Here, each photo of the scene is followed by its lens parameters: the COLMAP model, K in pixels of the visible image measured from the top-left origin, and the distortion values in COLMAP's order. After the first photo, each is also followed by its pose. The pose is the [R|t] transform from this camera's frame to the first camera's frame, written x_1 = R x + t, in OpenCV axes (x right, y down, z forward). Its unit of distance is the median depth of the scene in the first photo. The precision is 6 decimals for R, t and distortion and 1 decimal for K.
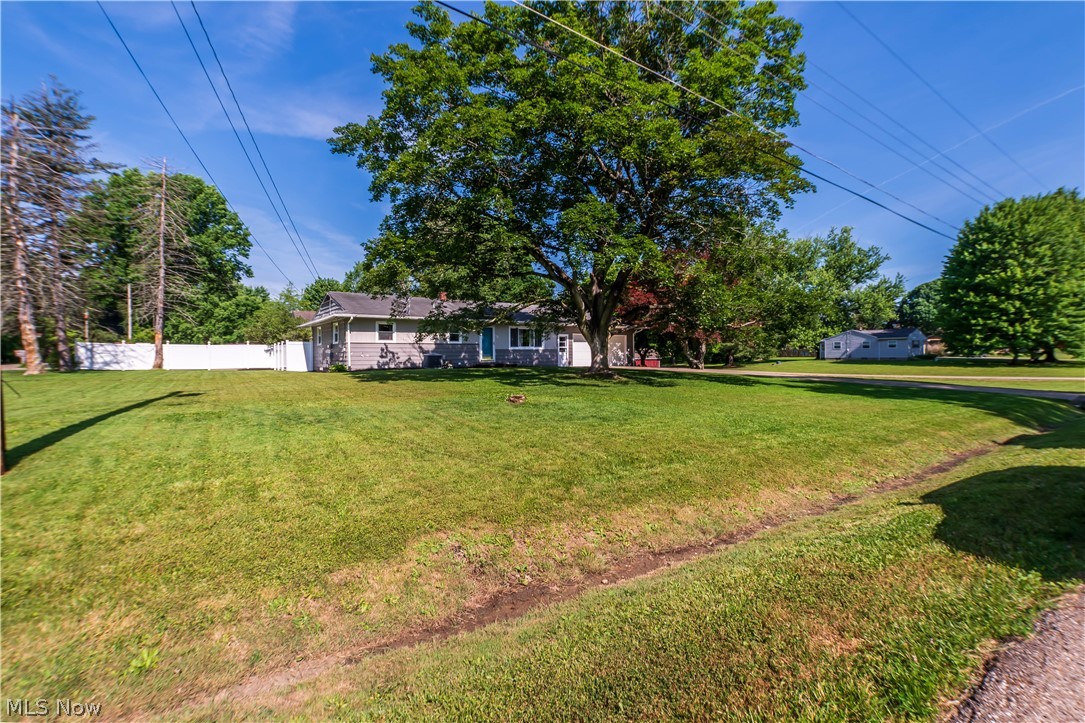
lens RADIAL K [[501.4, 0, 536.7], [0, 501.4, 359.9], [0, 0, 1]] dist [-0.033030, 0.000326]
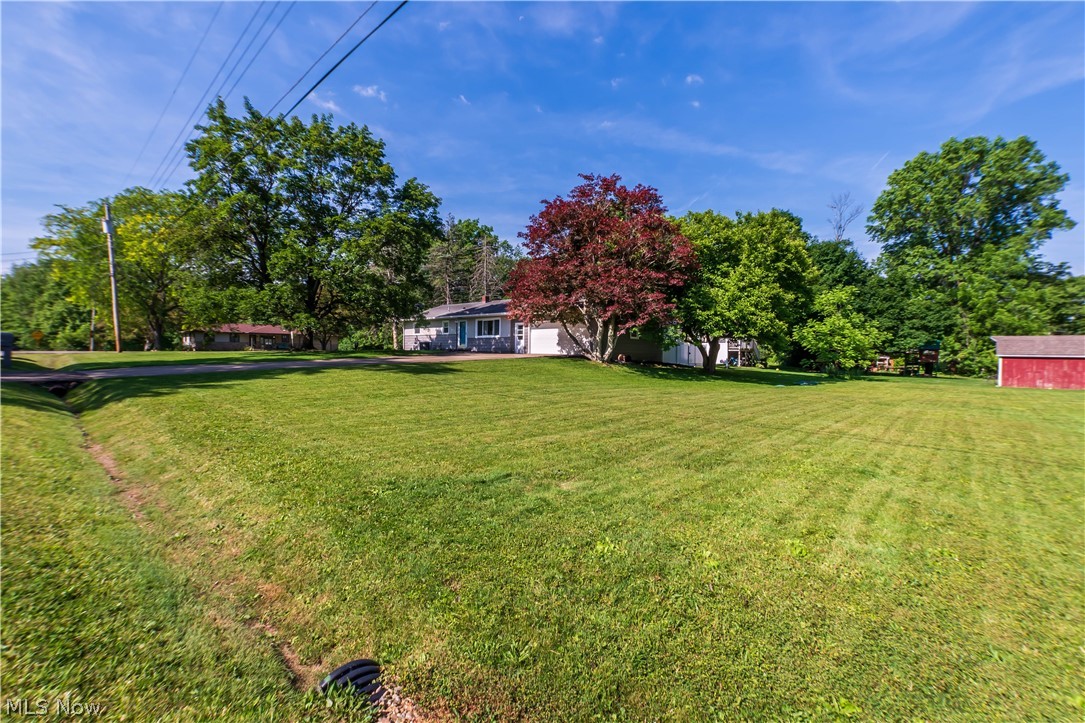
lens RADIAL K [[501.4, 0, 536.7], [0, 501.4, 359.9], [0, 0, 1]] dist [-0.033030, 0.000326]
pose [[0.200044, 0.022718, -0.979523, 1.214352], [-0.022056, 0.999582, 0.018679, 0.007723], [0.979539, 0.017868, 0.200462, 0.903008]]
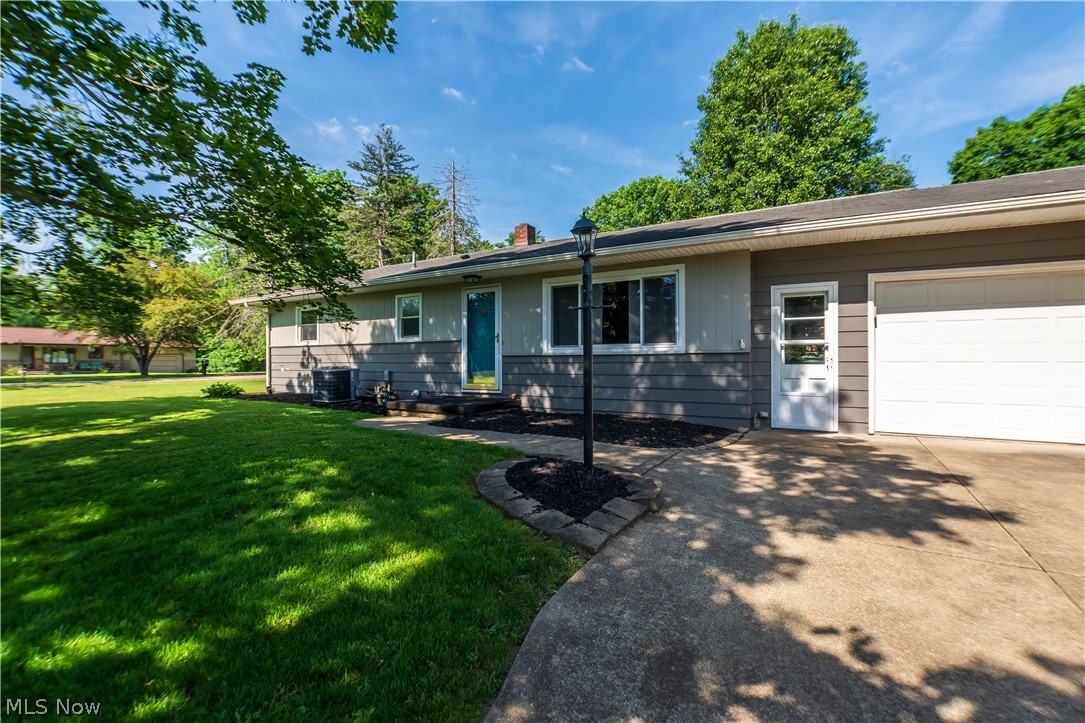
lens RADIAL K [[482.8, 0, 545.0], [0, 482.8, 355.2], [0, 0, 1]] dist [-0.036015, 0.000587]
pose [[0.376958, -0.005142, -0.926216, 0.230040], [-0.008572, 0.999922, -0.009040, -0.017373], [0.926191, 0.011347, 0.376884, 0.888983]]
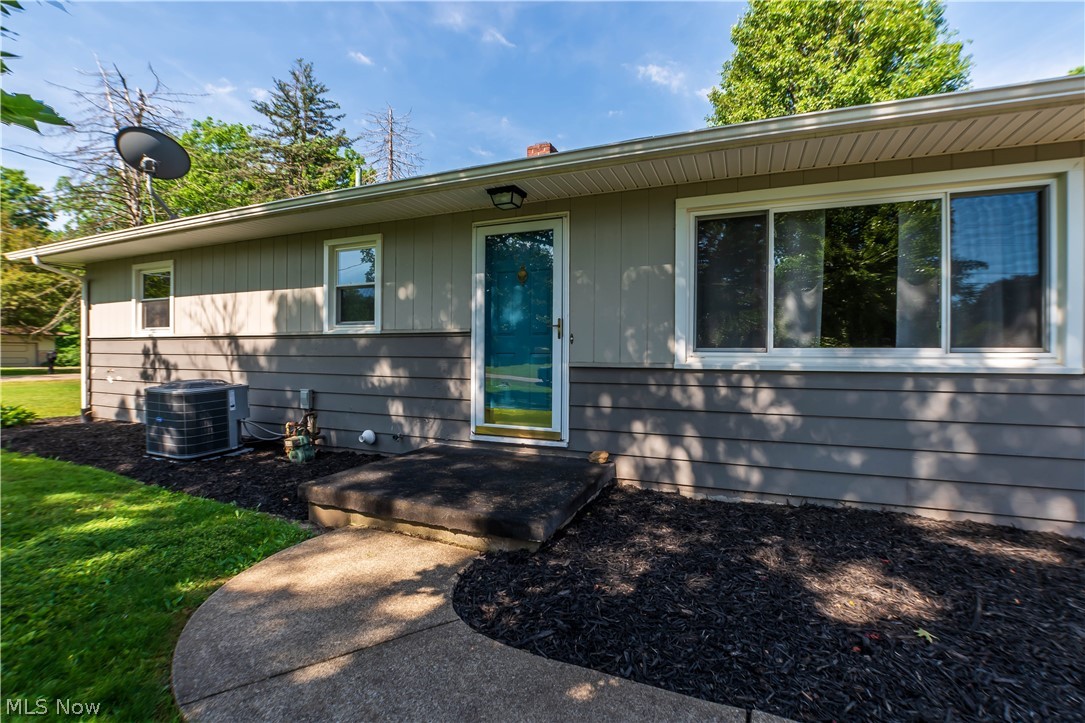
lens RADIAL K [[482.8, 0, 545.0], [0, 482.8, 355.2], [0, 0, 1]] dist [-0.036015, 0.000587]
pose [[0.512210, 0.014576, -0.858736, 0.044674], [-0.016694, 0.999836, 0.007014, -0.024410], [0.858698, 0.010743, 0.512370, 0.900405]]
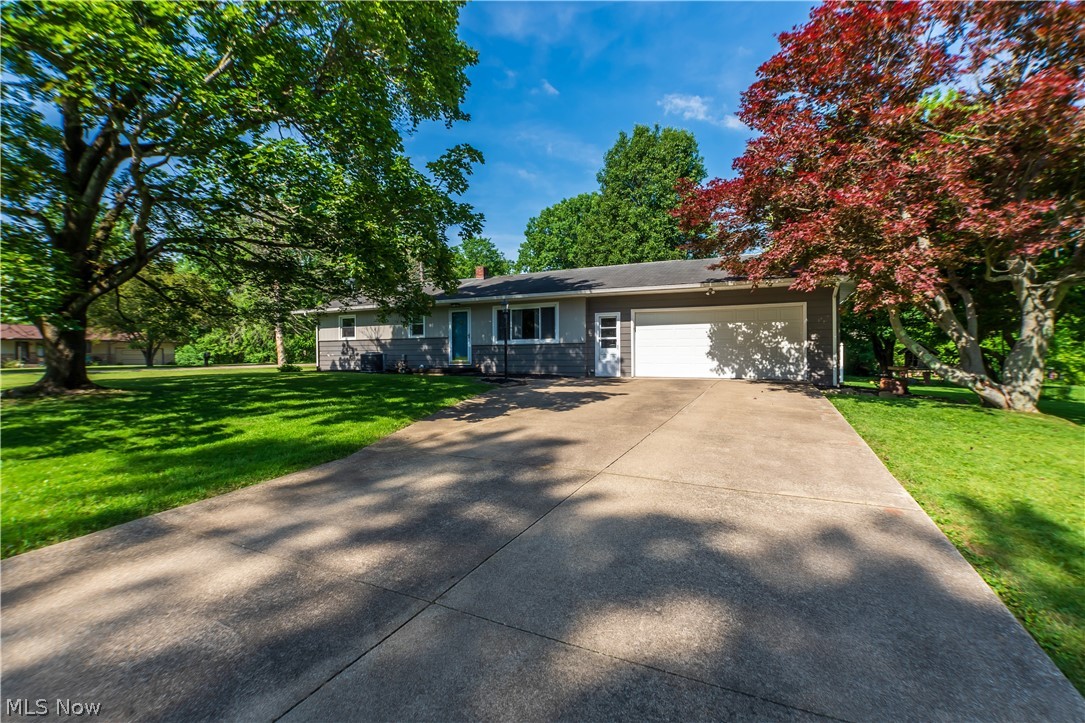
lens RADIAL K [[482.8, 0, 545.0], [0, 482.8, 355.2], [0, 0, 1]] dist [-0.036015, 0.000587]
pose [[0.466954, 0.003610, -0.884274, 0.509373], [-0.004598, 0.999988, 0.001654, -0.008380], [0.884270, 0.003294, 0.466965, 0.779514]]
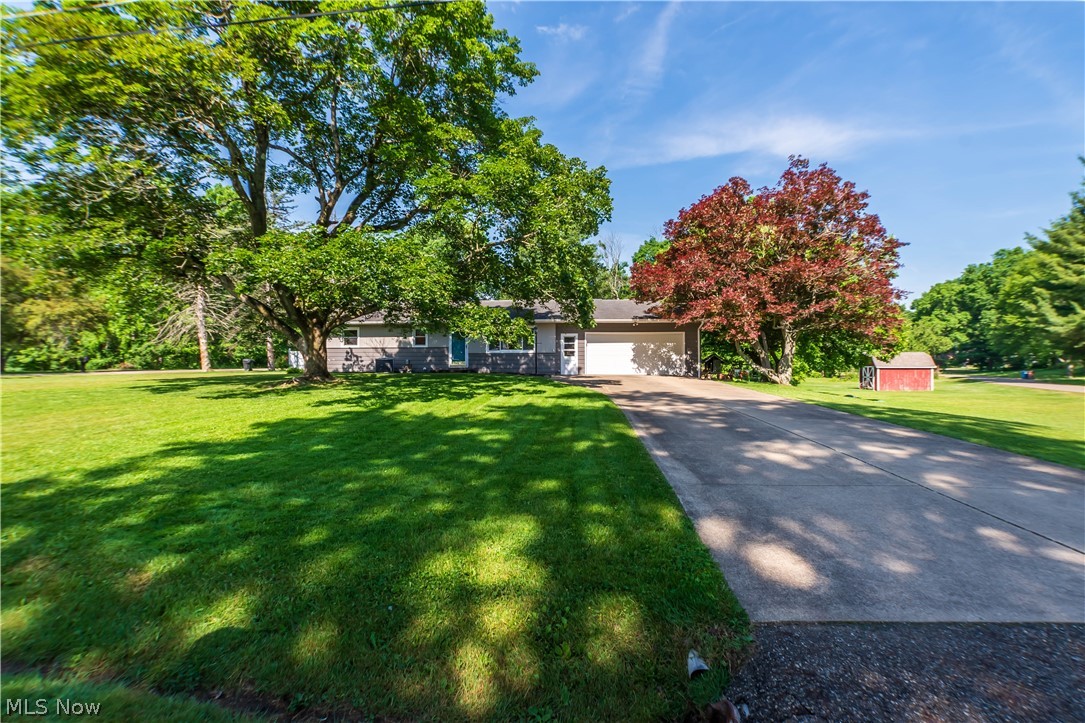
lens RADIAL K [[489.7, 0, 538.1], [0, 489.7, 360.5], [0, 0, 1]] dist [-0.037322, 0.000201]
pose [[0.736685, -0.001013, -0.676235, 0.601238], [-0.009557, 0.999883, -0.011909, 0.001971], [0.676168, 0.015236, 0.736590, 0.425720]]
